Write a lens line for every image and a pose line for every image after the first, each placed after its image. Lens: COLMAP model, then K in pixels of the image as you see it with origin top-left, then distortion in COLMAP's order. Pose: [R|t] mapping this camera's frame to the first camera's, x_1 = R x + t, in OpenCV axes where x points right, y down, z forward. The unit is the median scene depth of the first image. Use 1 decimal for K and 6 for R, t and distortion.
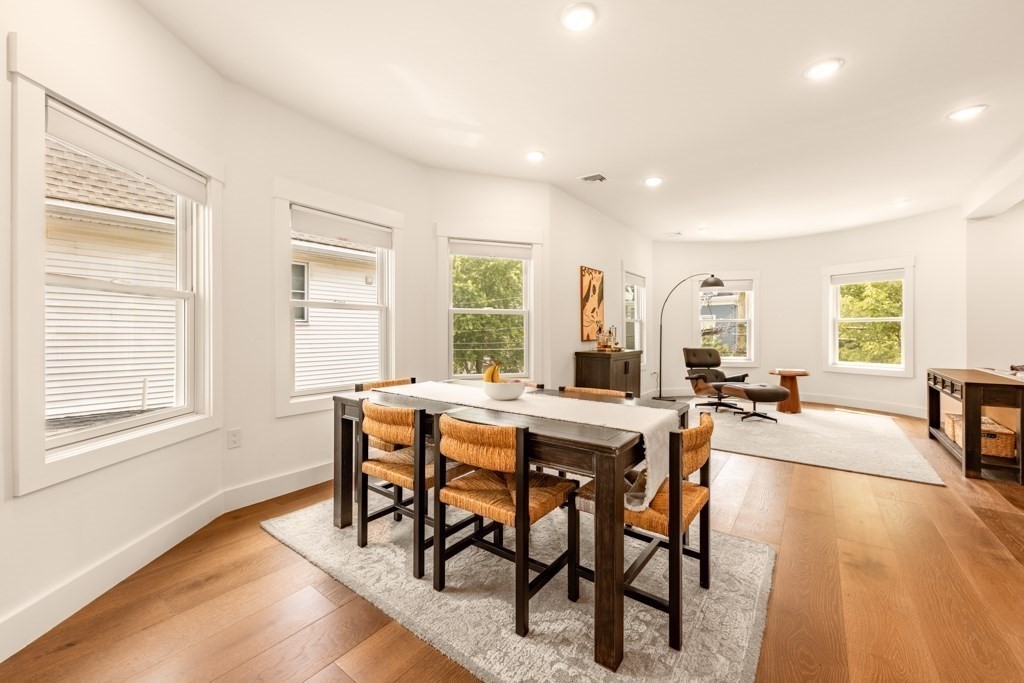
lens RADIAL K [[410.5, 0, 510.0], [0, 410.5, 334.9], [0, 0, 1]] dist [0.000265, -0.000199]
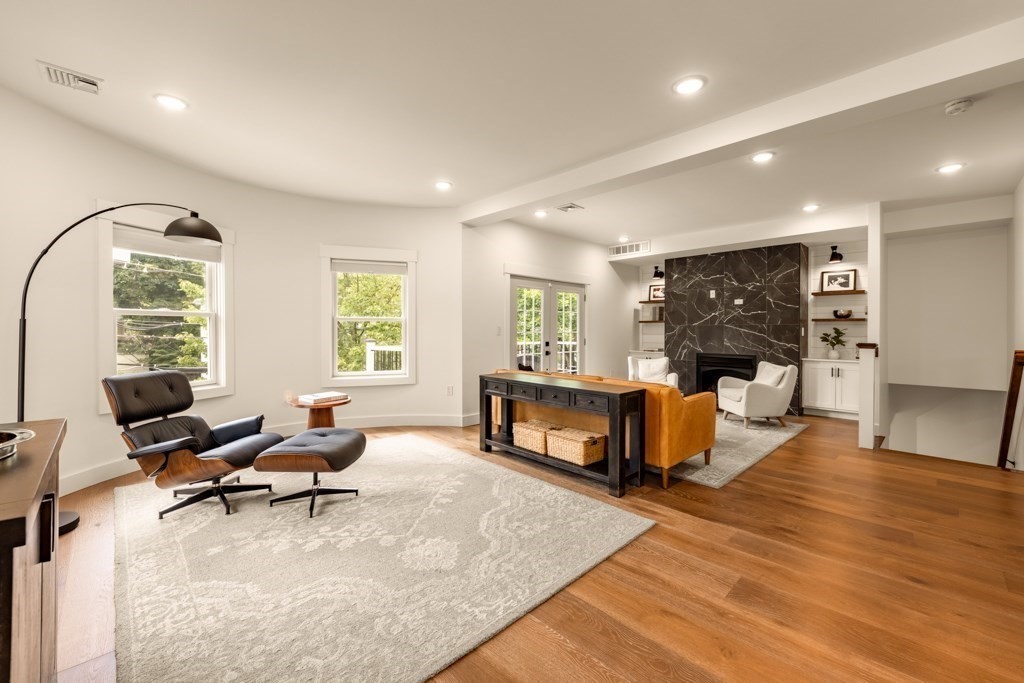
lens RADIAL K [[418.2, 0, 515.9], [0, 418.2, 328.5], [0, 0, 1]] dist [0.009900, -0.000141]
pose [[0.148684, -0.002653, 0.988881, 0.084112], [0.004013, 0.999990, 0.002080, -0.016990], [-0.988877, 0.003659, 0.148693, 0.577294]]
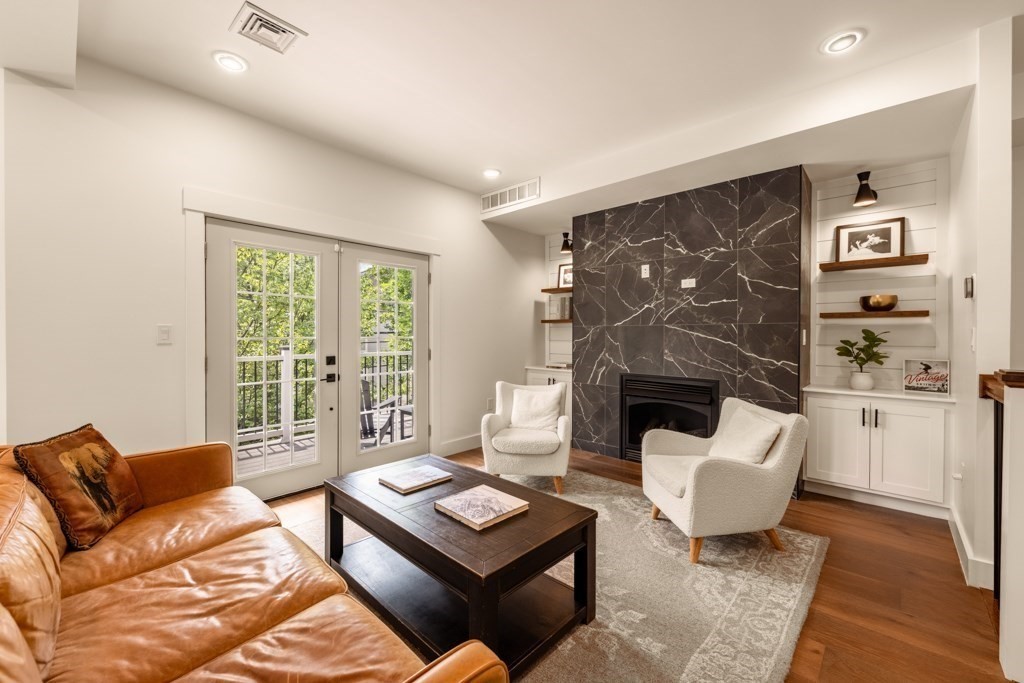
lens RADIAL K [[410.5, 0, 510.0], [0, 410.5, 334.9], [0, 0, 1]] dist [0.000265, -0.000199]
pose [[0.103310, -0.006523, 0.994628, 0.617644], [0.003647, 0.999974, 0.006179, -0.011981], [-0.994643, 0.002989, 0.103331, 0.367323]]
